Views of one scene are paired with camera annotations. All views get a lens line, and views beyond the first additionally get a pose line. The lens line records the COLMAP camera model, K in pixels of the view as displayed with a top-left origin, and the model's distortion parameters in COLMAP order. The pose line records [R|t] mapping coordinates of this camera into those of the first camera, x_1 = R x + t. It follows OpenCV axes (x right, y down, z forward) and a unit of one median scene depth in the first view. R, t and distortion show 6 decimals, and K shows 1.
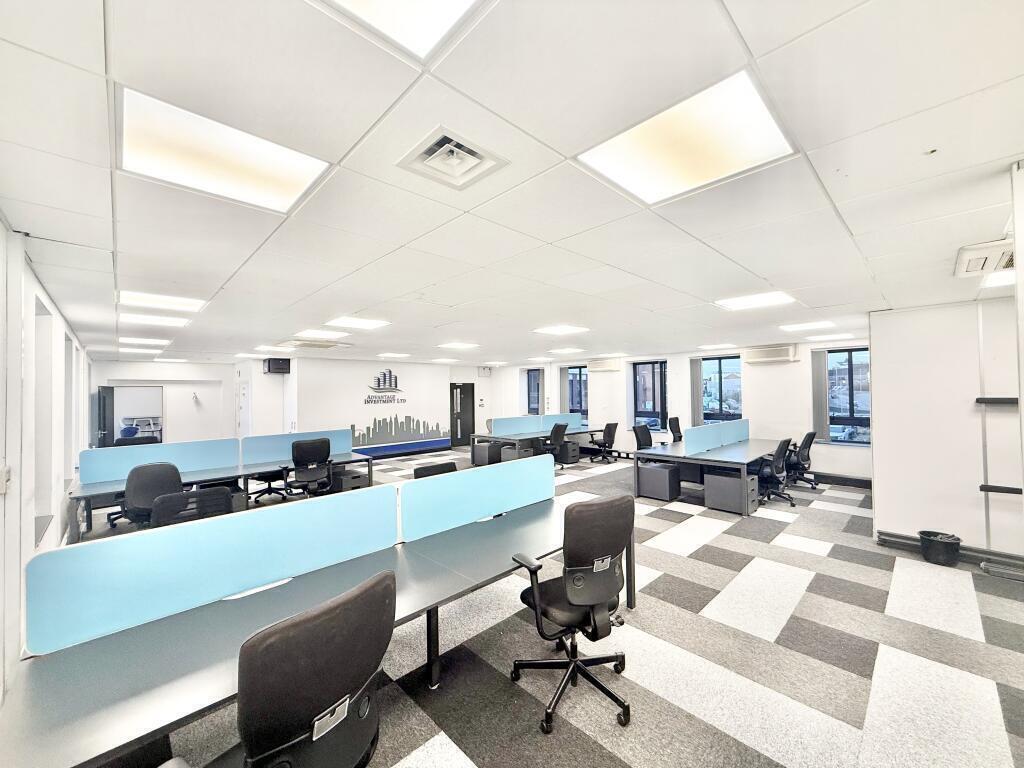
lens RADIAL K [[407.9, 0, 508.0], [0, 407.9, 382.6], [0, 0, 1]] dist [-0.000705, 0.000338]
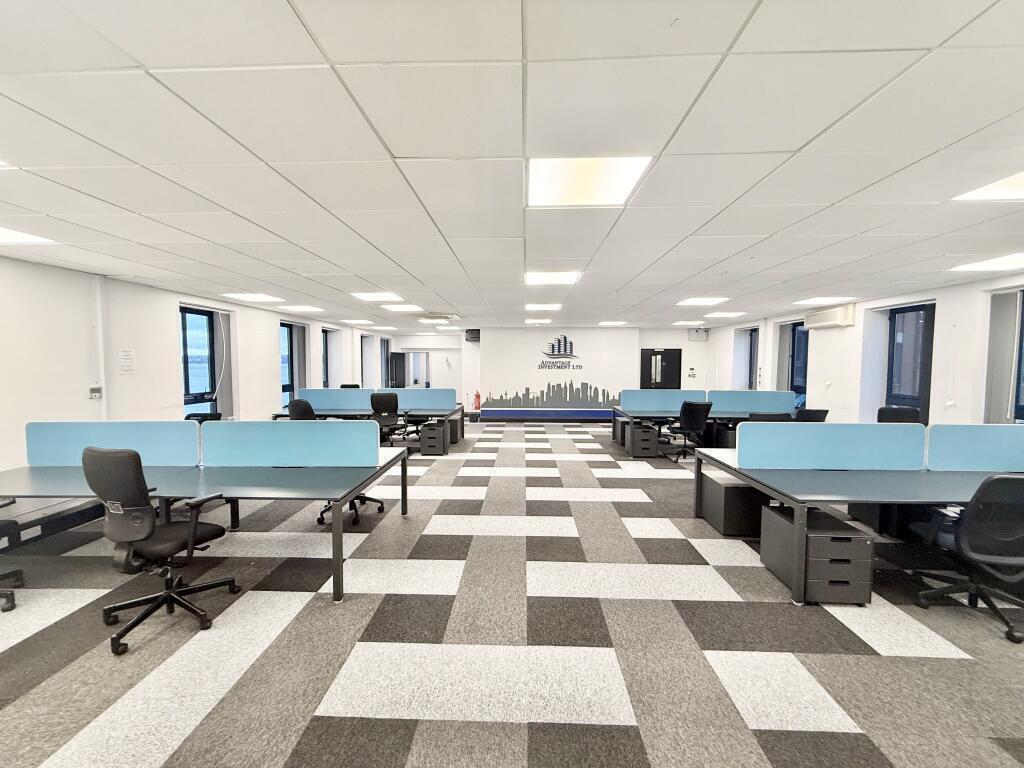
lens RADIAL K [[407.9, 0, 508.0], [0, 407.9, 382.6], [0, 0, 1]] dist [-0.000705, 0.000338]
pose [[0.695016, 0.052273, -0.717092, 0.341996], [0.004719, 0.997001, 0.077250, 0.005435], [0.718979, -0.057074, 0.692685, 0.200558]]
